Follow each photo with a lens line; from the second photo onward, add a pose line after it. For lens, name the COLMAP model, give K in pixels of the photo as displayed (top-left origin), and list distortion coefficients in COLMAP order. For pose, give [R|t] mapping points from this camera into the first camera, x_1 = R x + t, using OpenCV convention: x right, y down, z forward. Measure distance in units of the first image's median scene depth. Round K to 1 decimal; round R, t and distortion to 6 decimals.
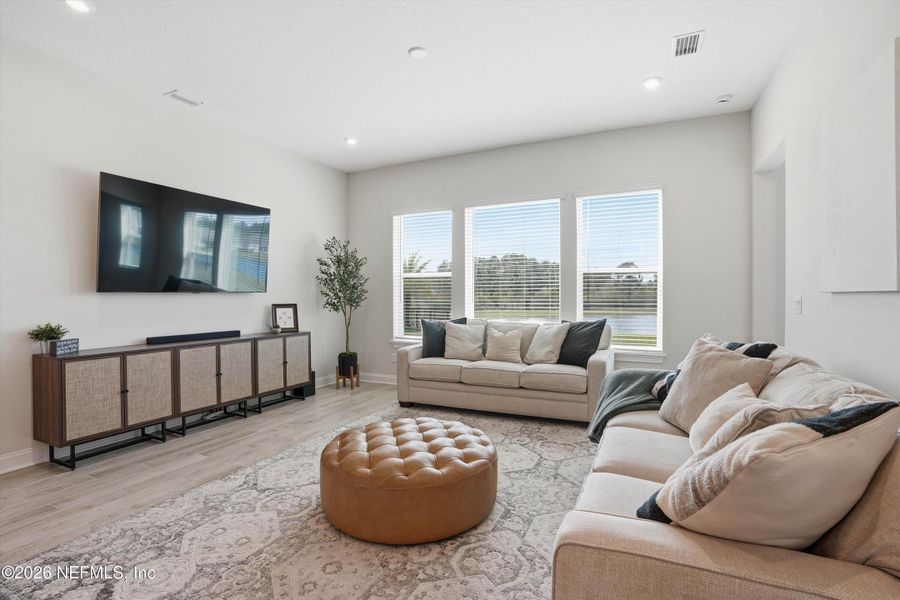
lens RADIAL K [[418.2, 0, 450.0], [0, 418.2, 300.0], [0, 0, 1]] dist [-0.066373, 0.027496]
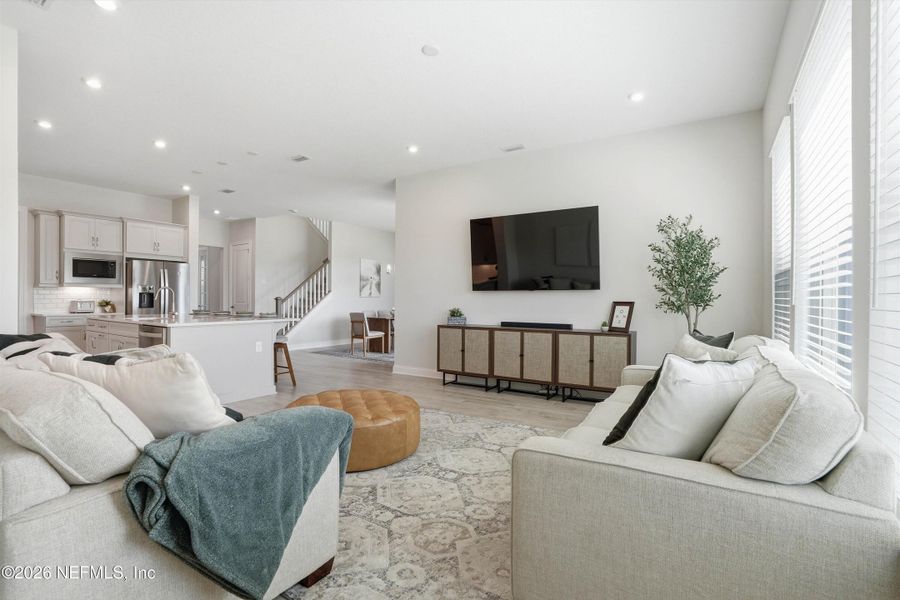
lens RADIAL K [[418.2, 0, 450.0], [0, 418.2, 300.0], [0, 0, 1]] dist [-0.066373, 0.027496]
pose [[-0.124016, 0.002928, -0.992276, 0.747682], [-0.013410, 0.999899, 0.004627, 0.009276], [0.992190, 0.013880, -0.123964, 0.955522]]
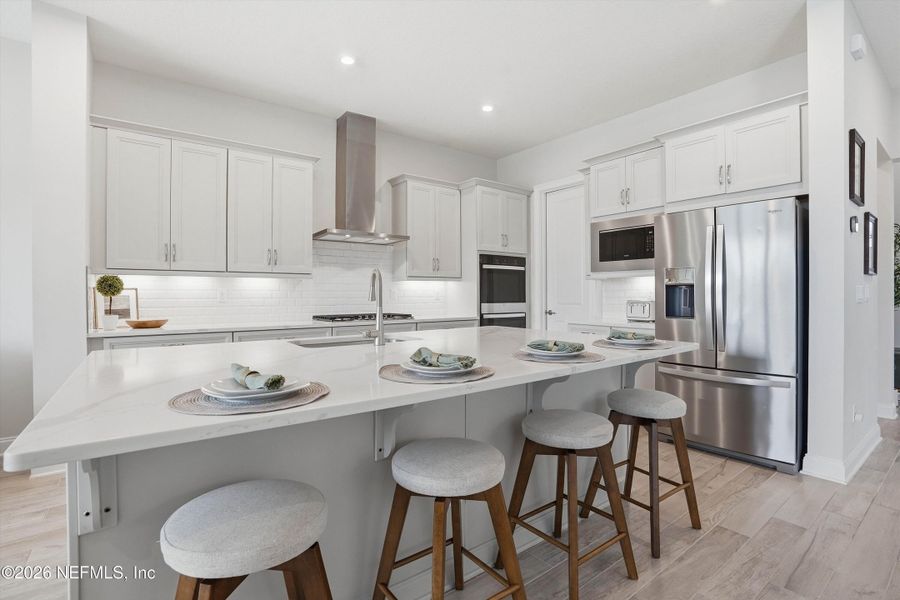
lens RADIAL K [[425.7, 0, 450.0], [0, 425.7, 300.0], [0, 0, 1]] dist [-0.026878, 0.000849]
pose [[-0.889722, -0.002043, 0.456497, -0.846041], [0.008420, 0.999746, 0.020884, 0.012825], [-0.456424, 0.022425, -0.889480, 0.355197]]
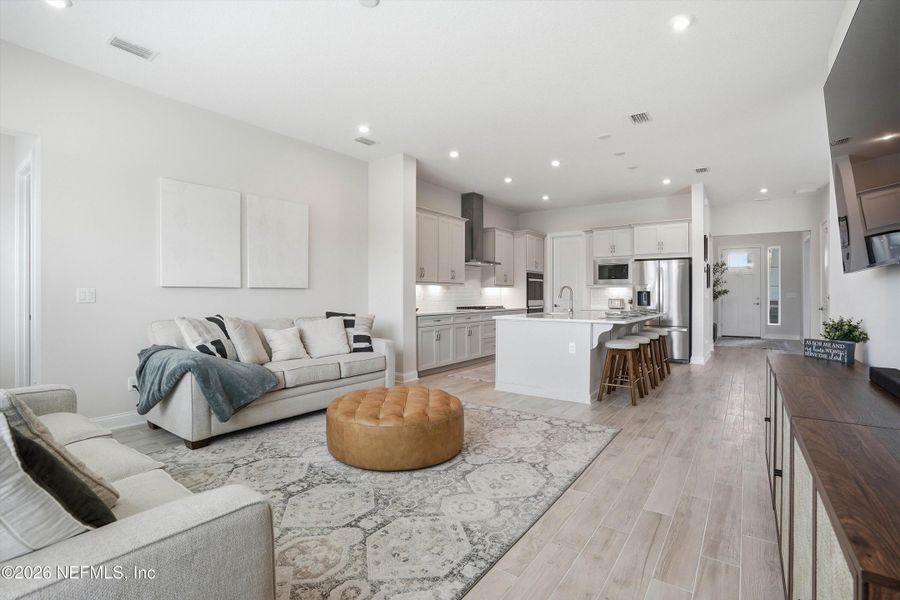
lens RADIAL K [[418.2, 0, 450.0], [0, 418.2, 300.0], [0, 0, 1]] dist [-0.066373, 0.027496]
pose [[-0.983582, 0.000111, 0.180462, -0.323721], [0.003632, 0.999809, 0.019182, 0.004311], [-0.180425, 0.019522, -0.983395, 1.463959]]
